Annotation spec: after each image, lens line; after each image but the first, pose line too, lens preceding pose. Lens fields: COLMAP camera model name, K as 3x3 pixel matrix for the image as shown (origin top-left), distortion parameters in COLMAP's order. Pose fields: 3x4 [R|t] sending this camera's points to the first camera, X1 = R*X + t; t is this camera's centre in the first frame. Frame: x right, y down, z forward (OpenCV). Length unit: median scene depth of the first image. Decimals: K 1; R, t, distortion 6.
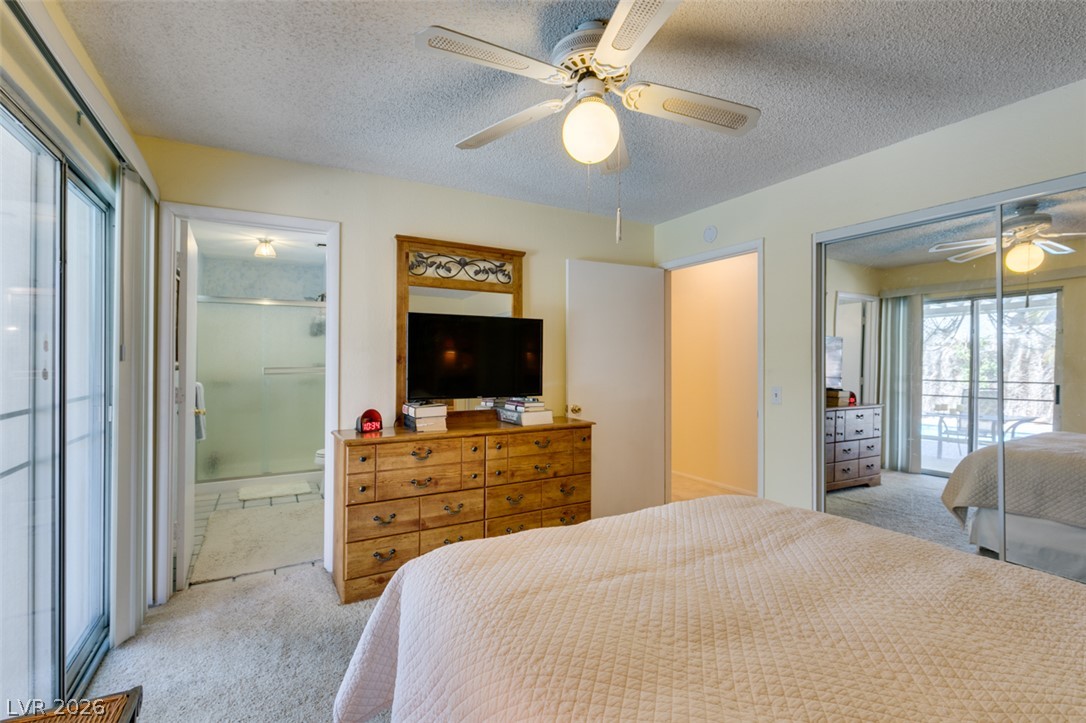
lens RADIAL K [[492.0, 0, 540.8], [0, 492.0, 356.7], [0, 0, 1]] dist [0.000795, -0.000035]
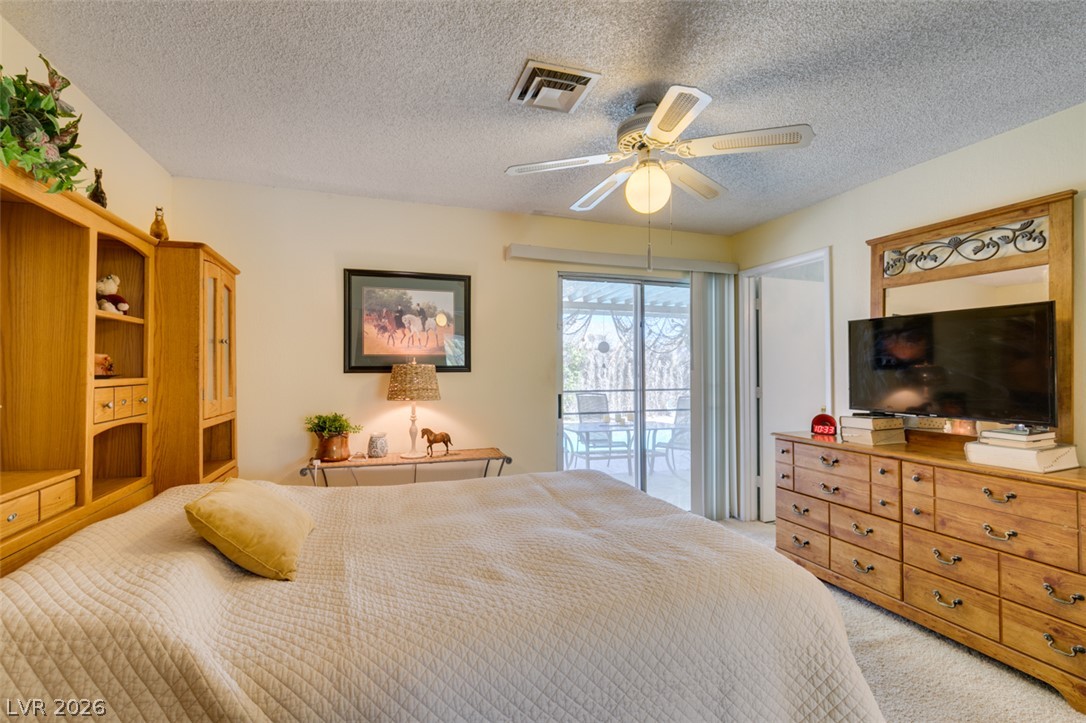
lens RADIAL K [[486.0, 0, 536.5], [0, 486.0, 364.6], [0, 0, 1]] dist [0.001879, -0.000032]
pose [[-0.186677, -0.013886, -0.982323, 0.802325], [0.003857, 0.999882, -0.014867, 0.010207], [0.982414, -0.006564, -0.186602, 0.551902]]
